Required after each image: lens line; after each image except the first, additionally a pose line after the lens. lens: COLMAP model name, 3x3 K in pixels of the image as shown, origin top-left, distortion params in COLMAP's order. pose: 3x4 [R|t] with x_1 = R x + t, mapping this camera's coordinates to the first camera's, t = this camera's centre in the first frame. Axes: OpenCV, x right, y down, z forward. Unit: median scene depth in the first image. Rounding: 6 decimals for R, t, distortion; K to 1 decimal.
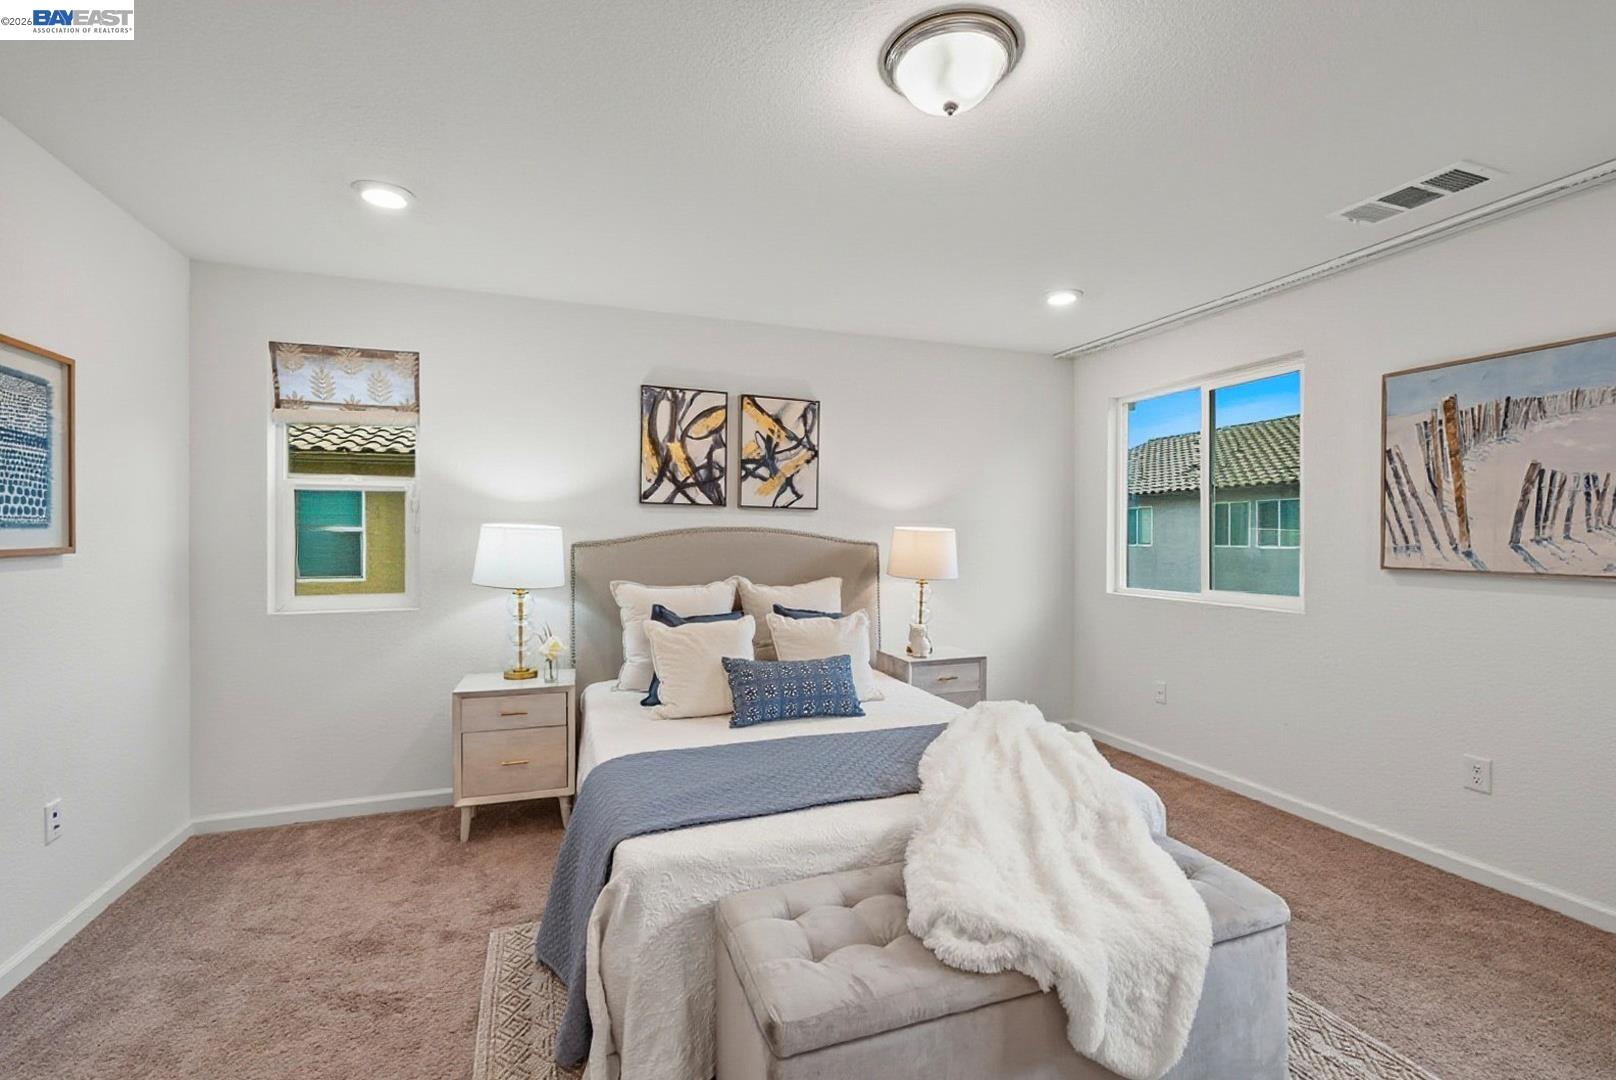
lens RADIAL K [[712.2, 0, 811.3], [0, 712.2, 542.0], [0, 0, 1]] dist [0.002834, 0.000754]
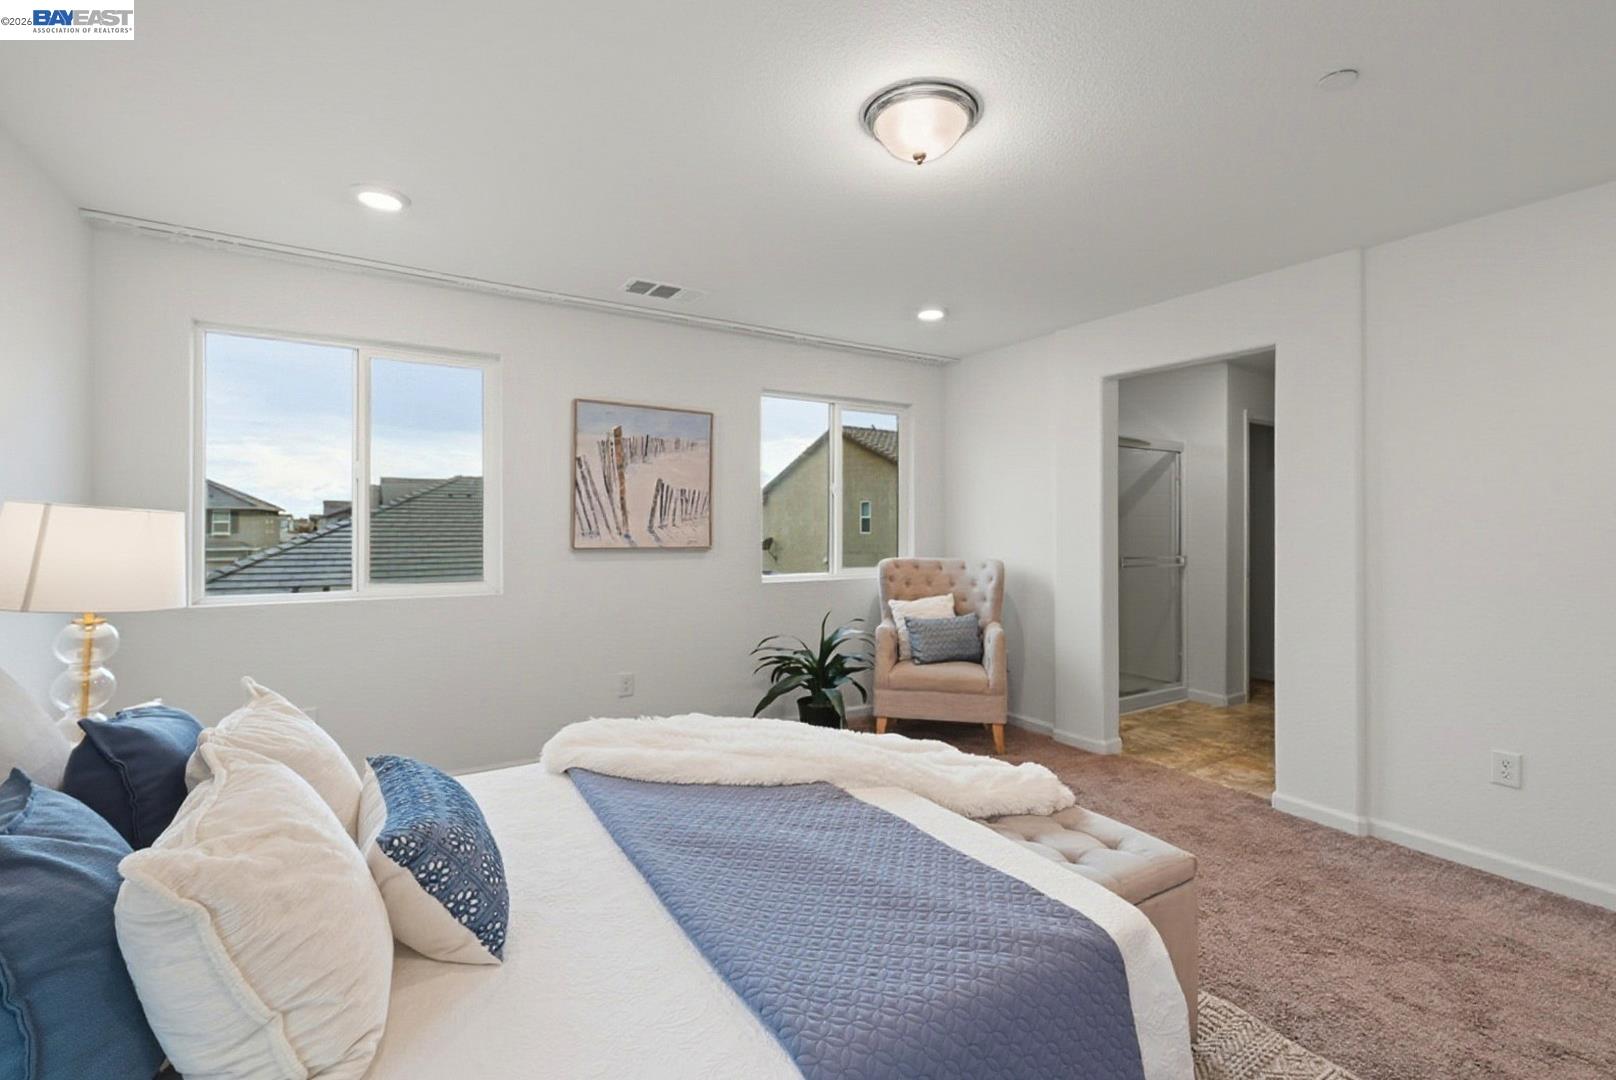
lens RADIAL K [[712.2, 0, 812.3], [0, 712.2, 525.8], [0, 0, 1]] dist [0.002834, 0.000754]
pose [[-0.215703, -0.000561, 0.976459, -0.591305], [0.004649, 0.999988, 0.001602, -0.005396], [-0.976448, 0.004885, -0.215697, 0.935226]]
